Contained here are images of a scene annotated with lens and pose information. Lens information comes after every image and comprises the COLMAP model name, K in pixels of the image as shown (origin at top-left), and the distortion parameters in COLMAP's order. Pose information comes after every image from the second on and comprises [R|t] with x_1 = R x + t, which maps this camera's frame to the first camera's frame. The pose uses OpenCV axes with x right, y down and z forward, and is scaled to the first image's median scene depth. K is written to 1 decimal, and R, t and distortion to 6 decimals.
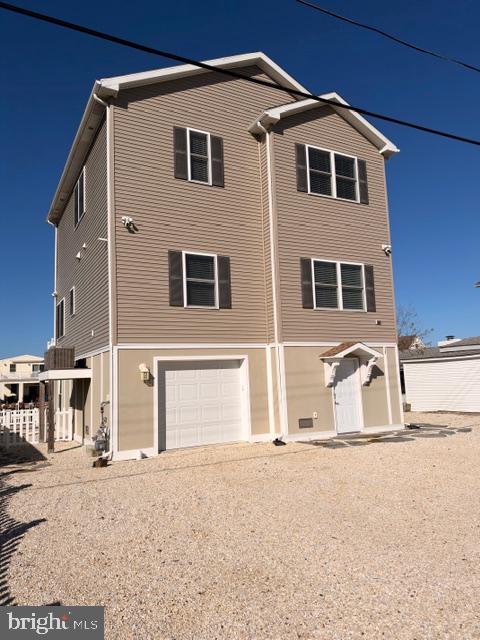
lens RADIAL K [[457.8, 0, 240.0], [0, 457.8, 320.0], [0, 0, 1]] dist [0.132380, -0.238974]
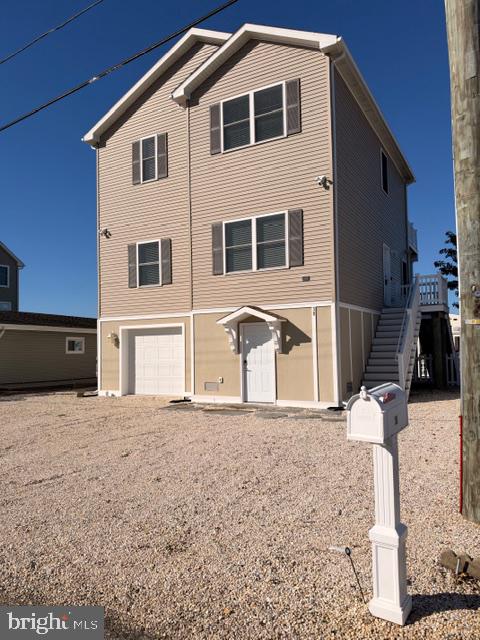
lens RADIAL K [[457.8, 0, 240.0], [0, 457.8, 320.0], [0, 0, 1]] dist [0.132380, -0.238974]
pose [[0.526511, -0.021675, -0.849892, 1.007125], [0.102547, 0.993995, 0.038178, 0.038934], [0.843961, -0.107255, 0.525573, 0.500749]]
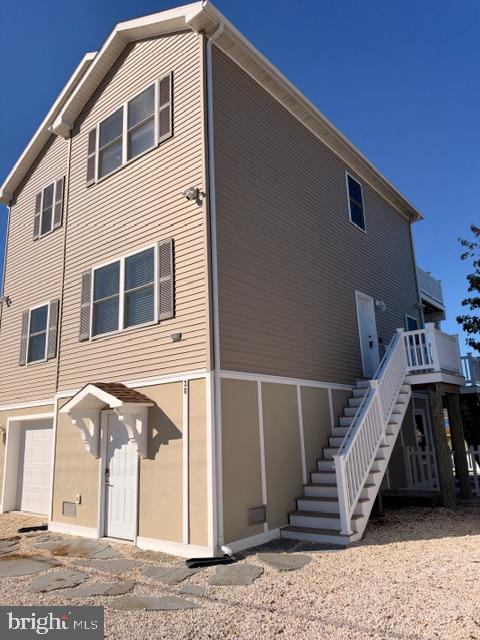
lens RADIAL K [[457.8, 0, 240.0], [0, 457.8, 320.0], [0, 0, 1]] dist [0.132380, -0.238974]
pose [[0.374053, -0.196551, -0.906340, 0.879469], [0.135573, 0.978374, -0.156221, 0.086156], [0.917444, -0.064440, 0.392611, 0.931651]]
